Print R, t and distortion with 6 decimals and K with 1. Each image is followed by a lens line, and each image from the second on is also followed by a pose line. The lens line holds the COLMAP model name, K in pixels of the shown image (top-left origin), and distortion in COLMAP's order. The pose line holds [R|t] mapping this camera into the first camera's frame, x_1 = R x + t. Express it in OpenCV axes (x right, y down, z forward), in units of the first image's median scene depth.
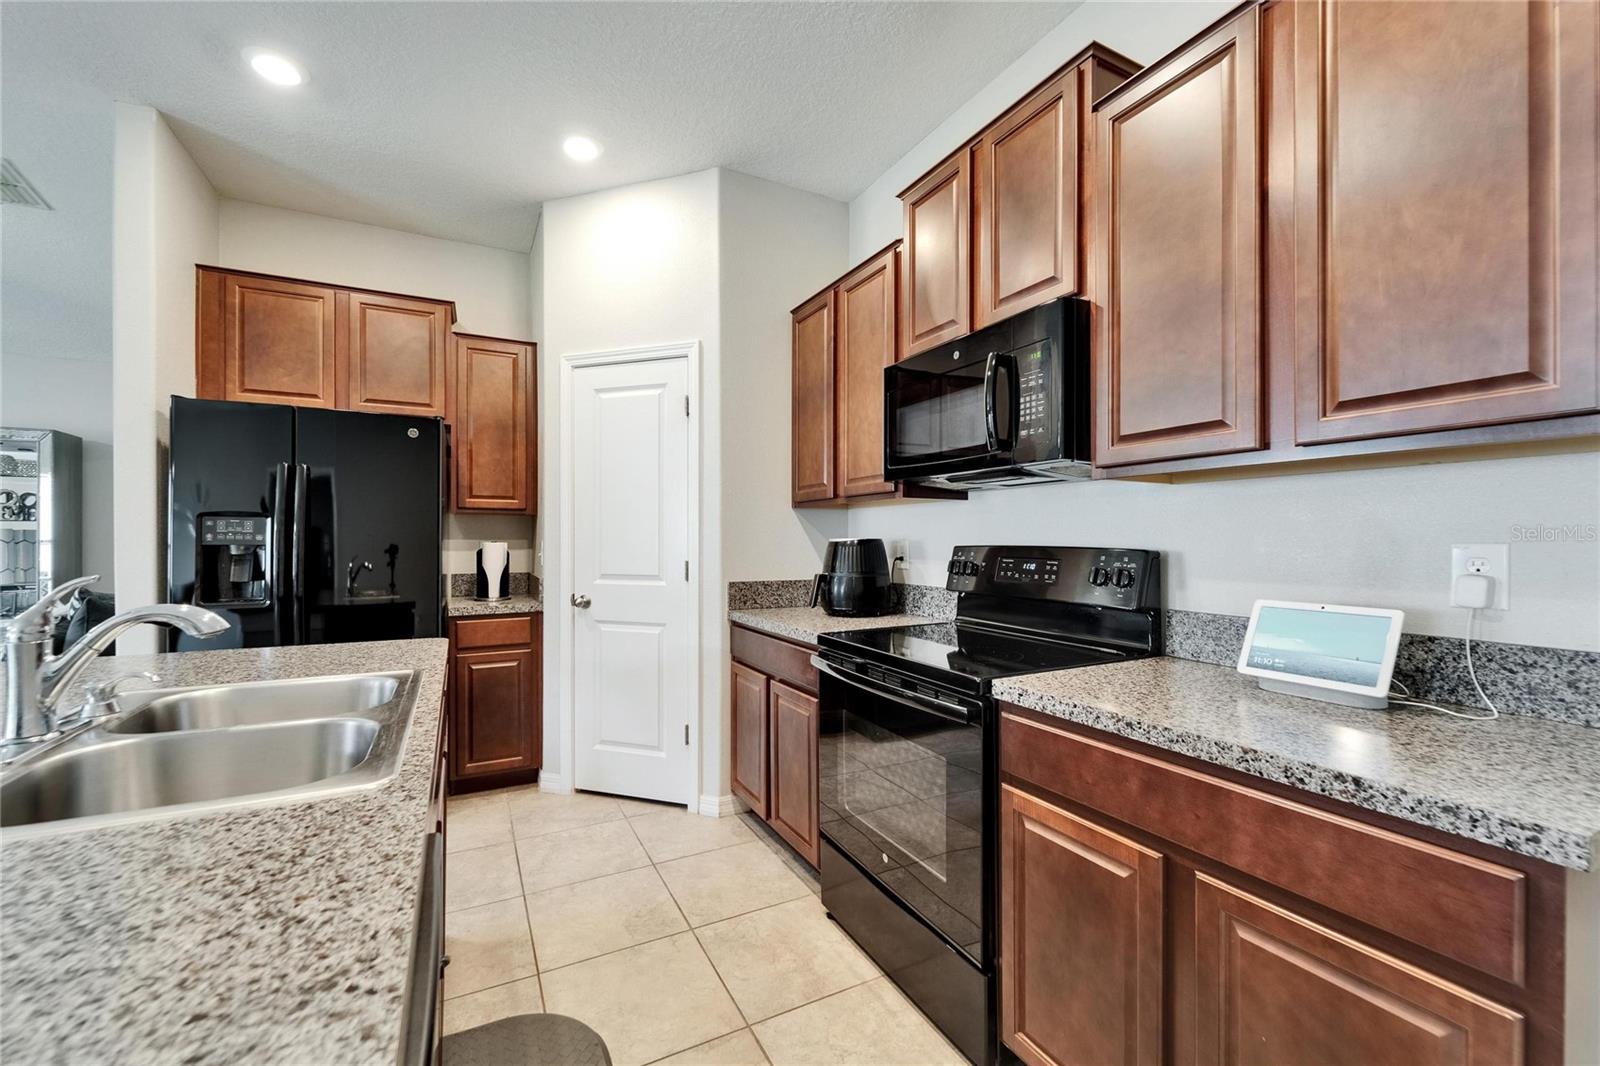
lens RADIAL K [[648.5, 0, 792.5], [0, 648.5, 539.6], [0, 0, 1]] dist [0.001900, -0.000368]
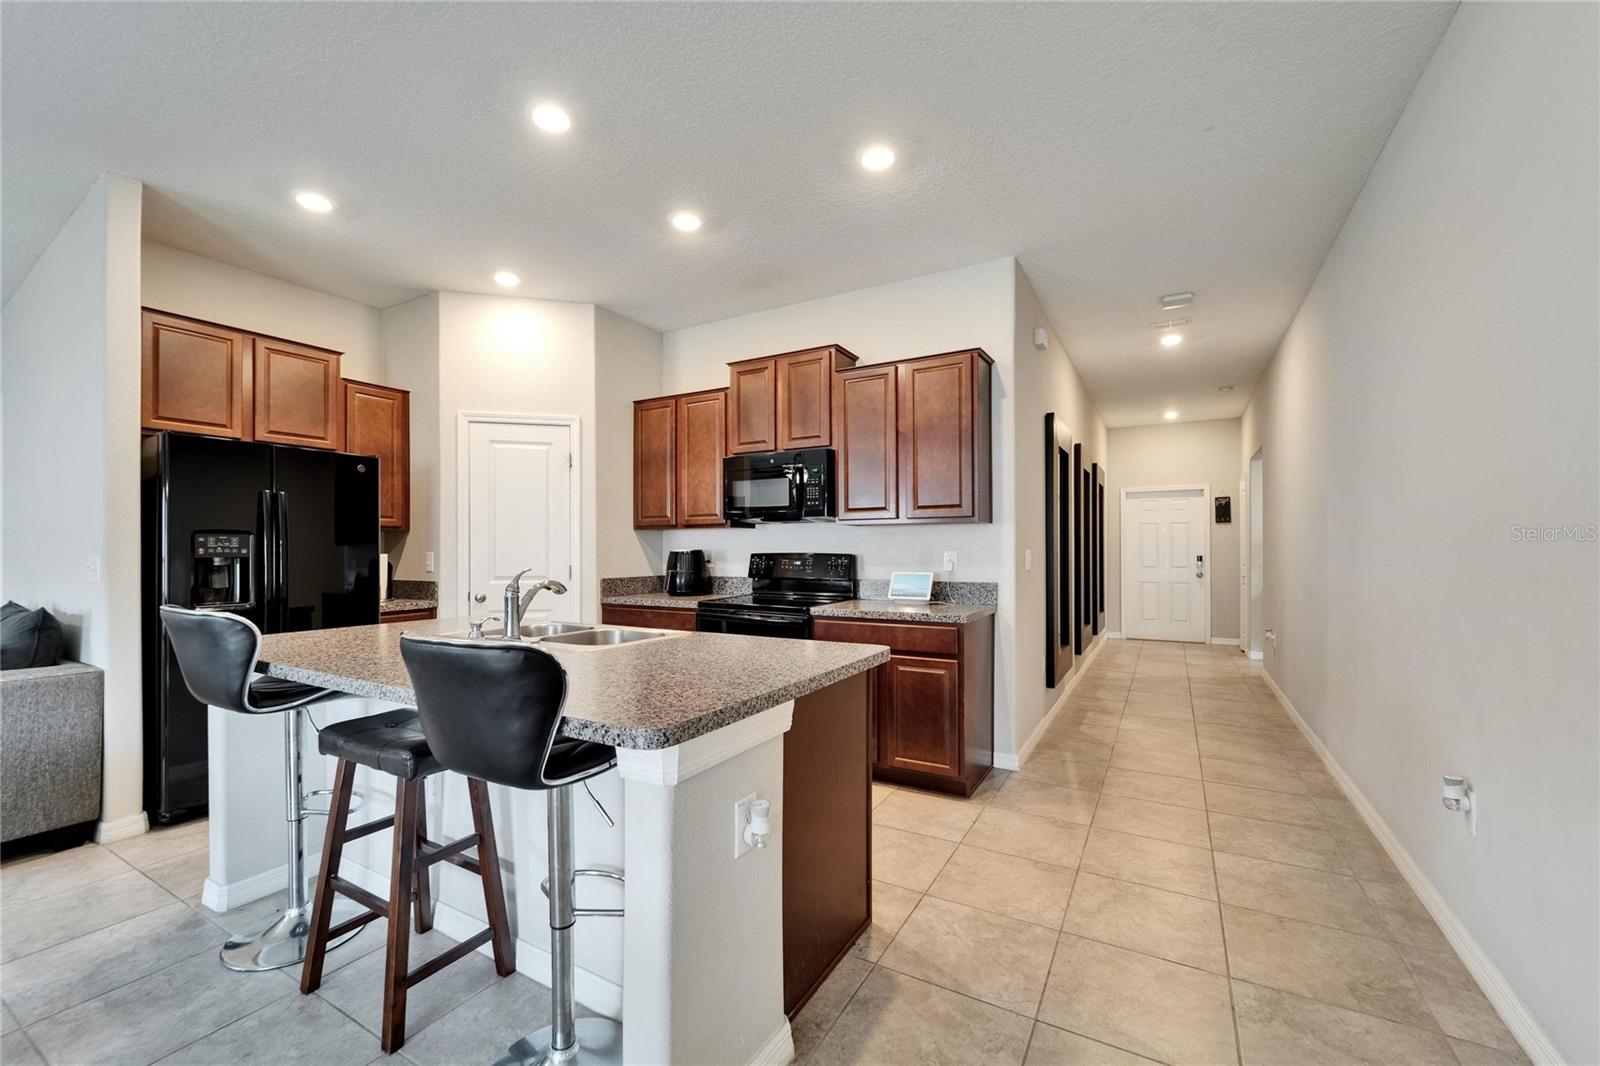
lens RADIAL K [[648.5, 0, 797.1], [0, 648.5, 548.9], [0, 0, 1]] dist [0.001900, -0.000368]
pose [[0.837058, -0.003442, 0.547104, -0.593211], [0.003343, 0.999994, 0.001176, -0.004925], [-0.547104, 0.000845, 0.837064, -0.565437]]
